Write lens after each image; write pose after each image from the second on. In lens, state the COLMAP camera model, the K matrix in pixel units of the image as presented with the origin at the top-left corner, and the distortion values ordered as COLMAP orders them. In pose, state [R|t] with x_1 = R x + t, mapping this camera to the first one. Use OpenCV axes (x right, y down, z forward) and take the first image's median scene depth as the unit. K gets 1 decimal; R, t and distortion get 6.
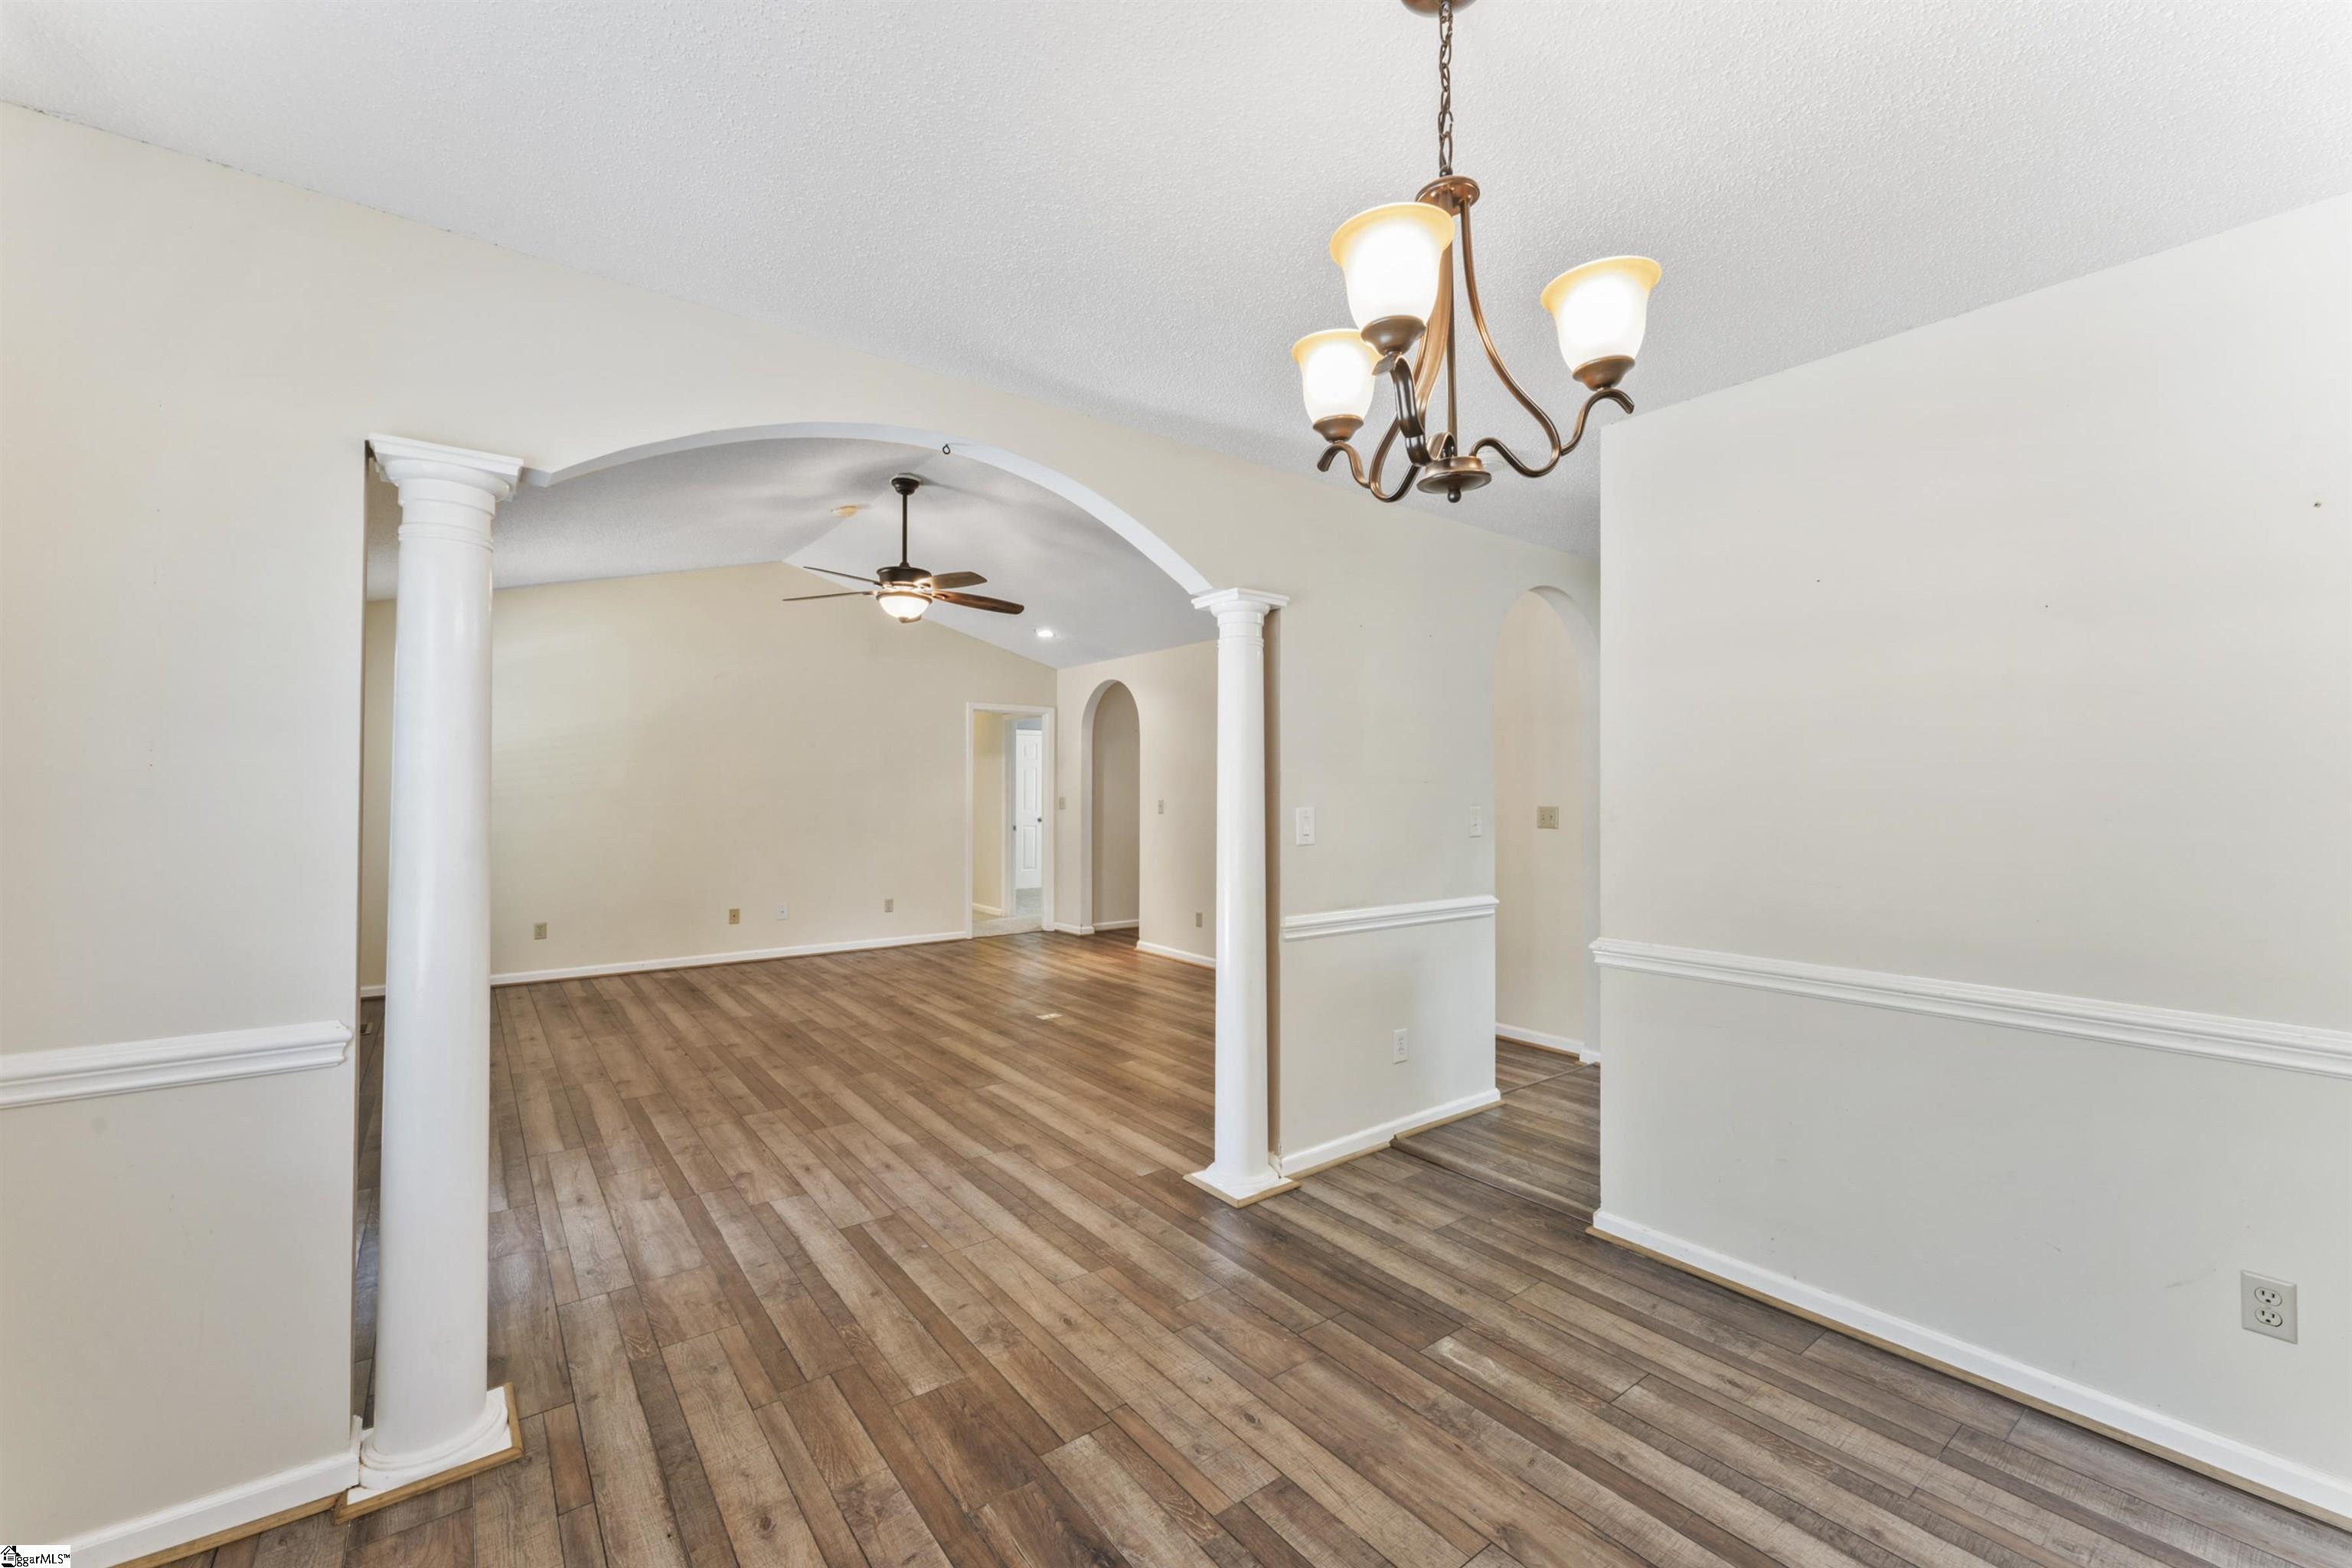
lens RADIAL K [[961.2, 0, 1174.1], [0, 961.2, 812.8], [0, 0, 1]] dist [0.000449, -0.000124]
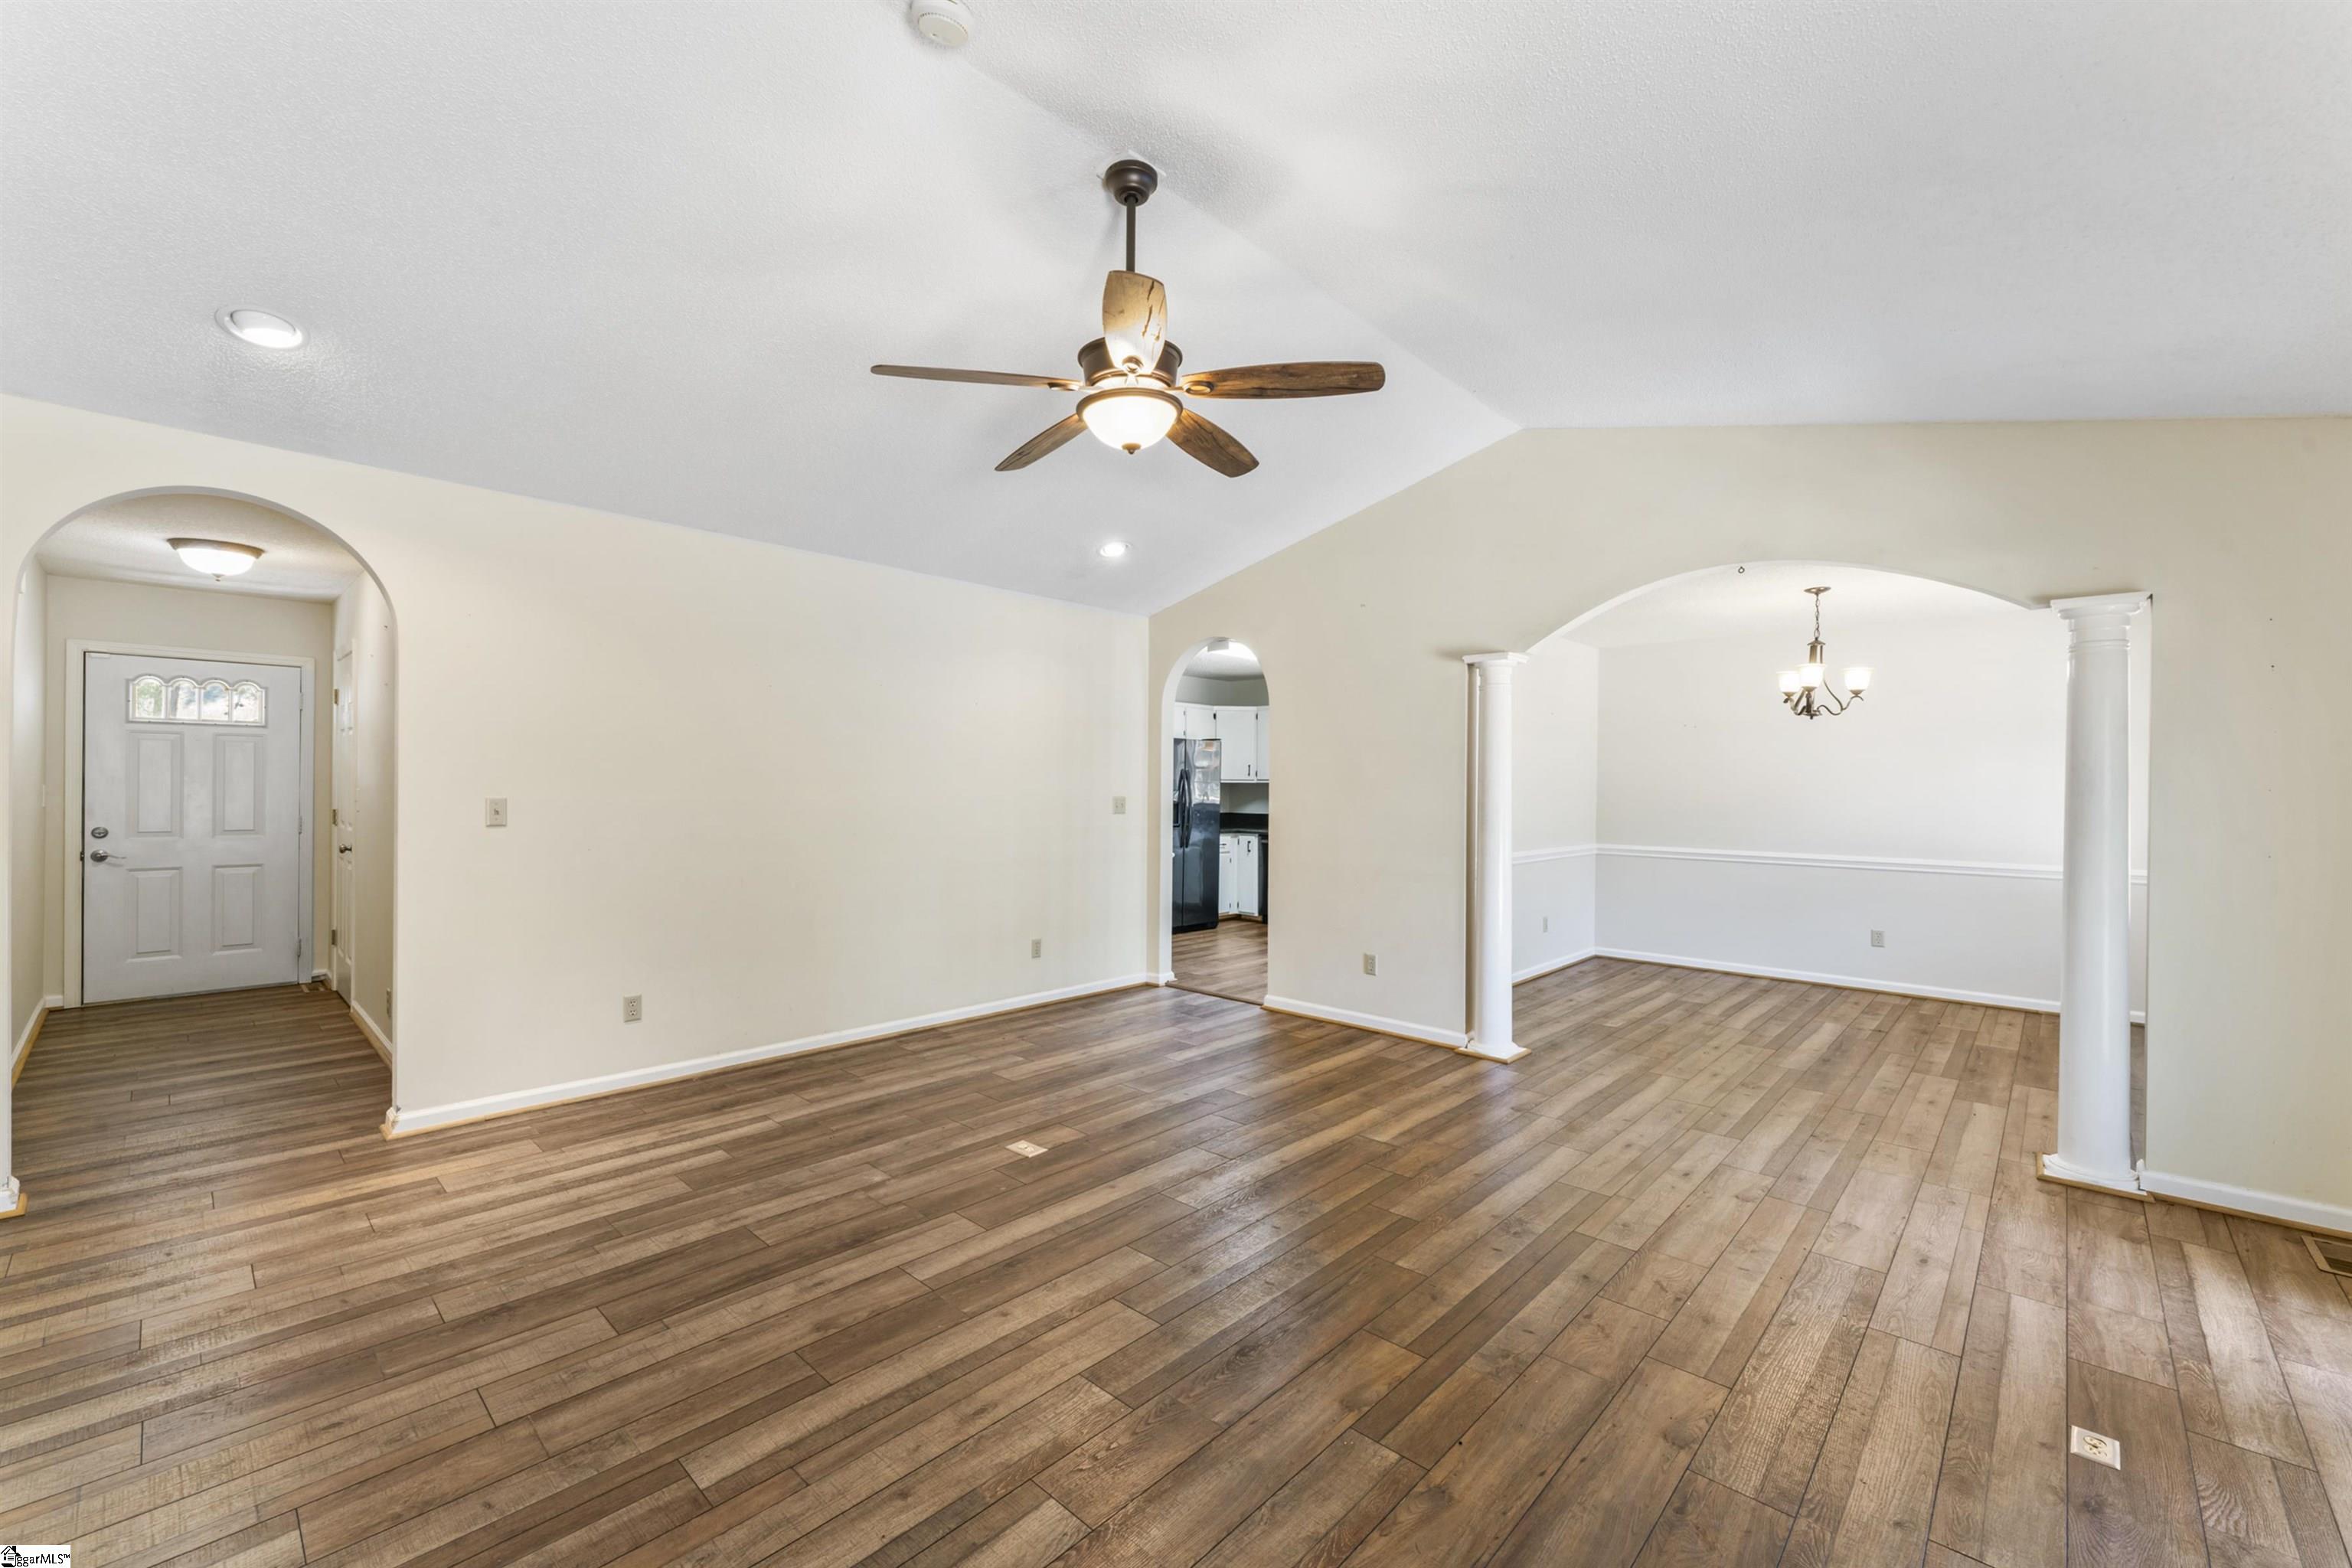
lens RADIAL K [[950.0, 0, 1176.7], [0, 950.0, 790.7], [0, 0, 1]] dist [-0.000465, -0.000895]
pose [[-0.171392, -0.011615, 0.985134, -1.056014], [0.015957, 0.999767, 0.014563, -0.038162], [-0.985074, 0.018216, -0.171167, 1.418749]]
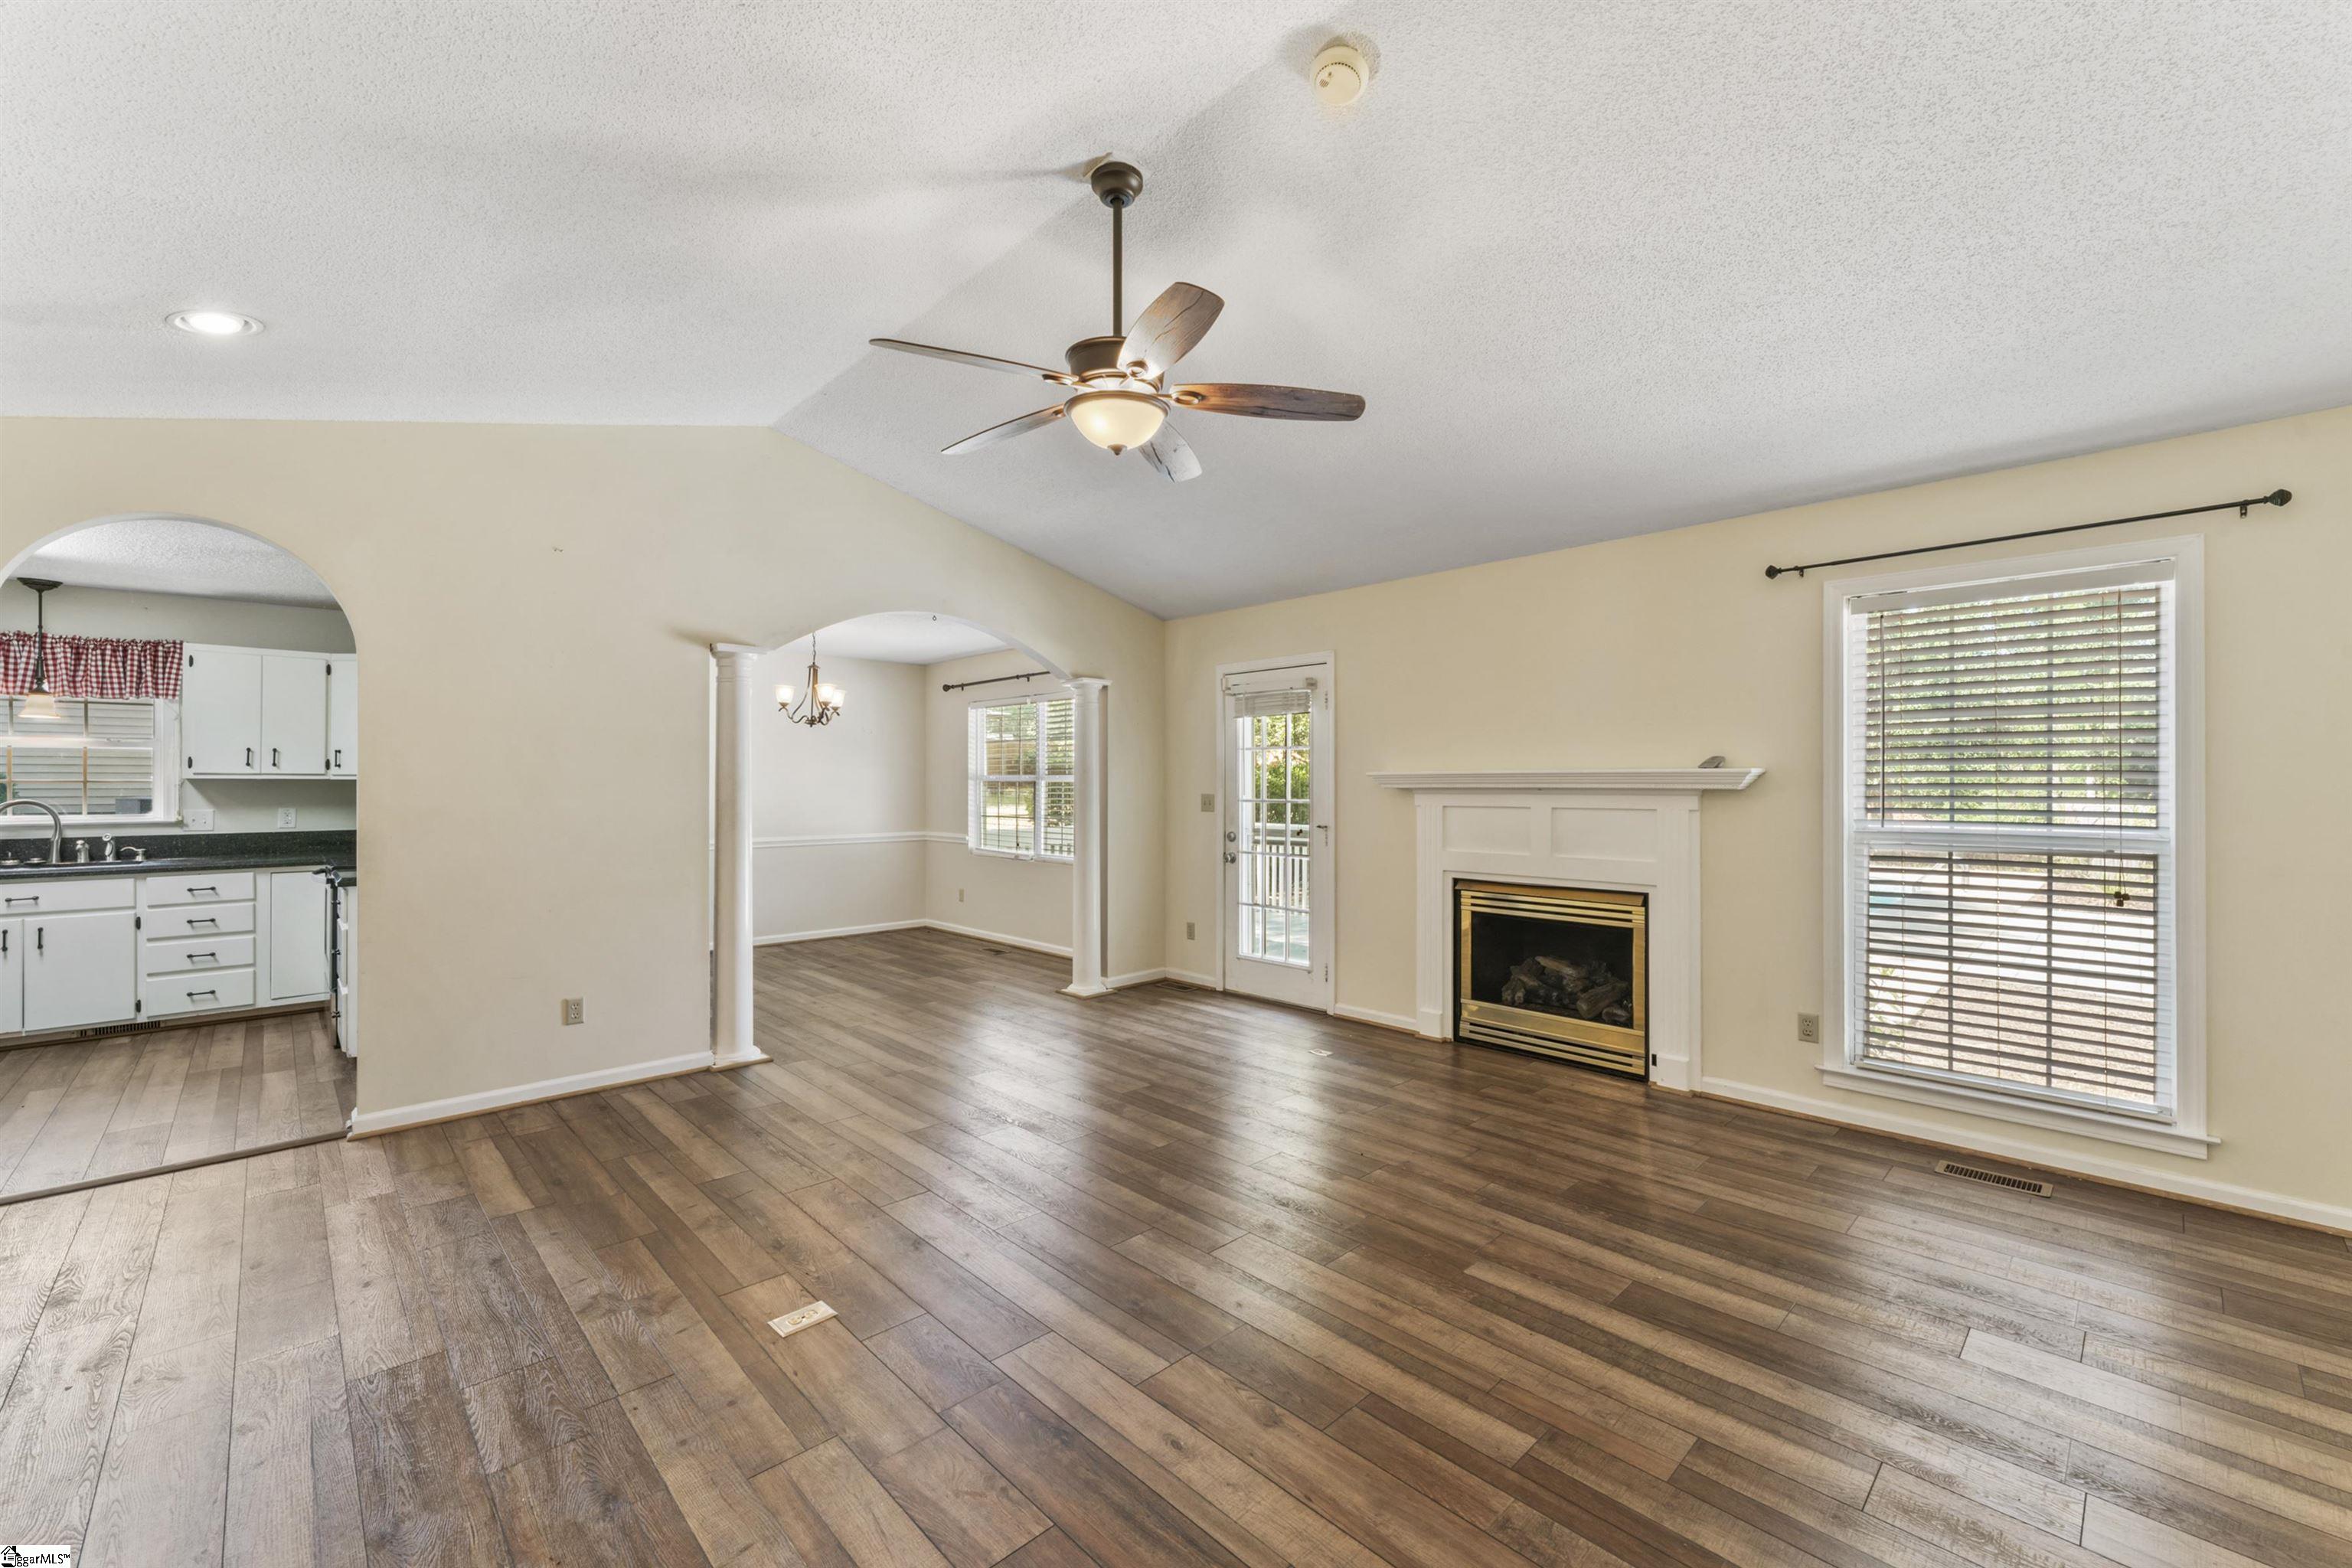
lens RADIAL K [[948.1, 0, 1169.6], [0, 948.1, 786.1], [0, 0, 1]] dist [-0.000291, -0.000131]
pose [[-0.993647, -0.002933, -0.112502, -0.341321], [-0.006205, 0.999567, 0.028746, -0.051656], [0.112369, 0.029262, -0.993236, 2.016159]]
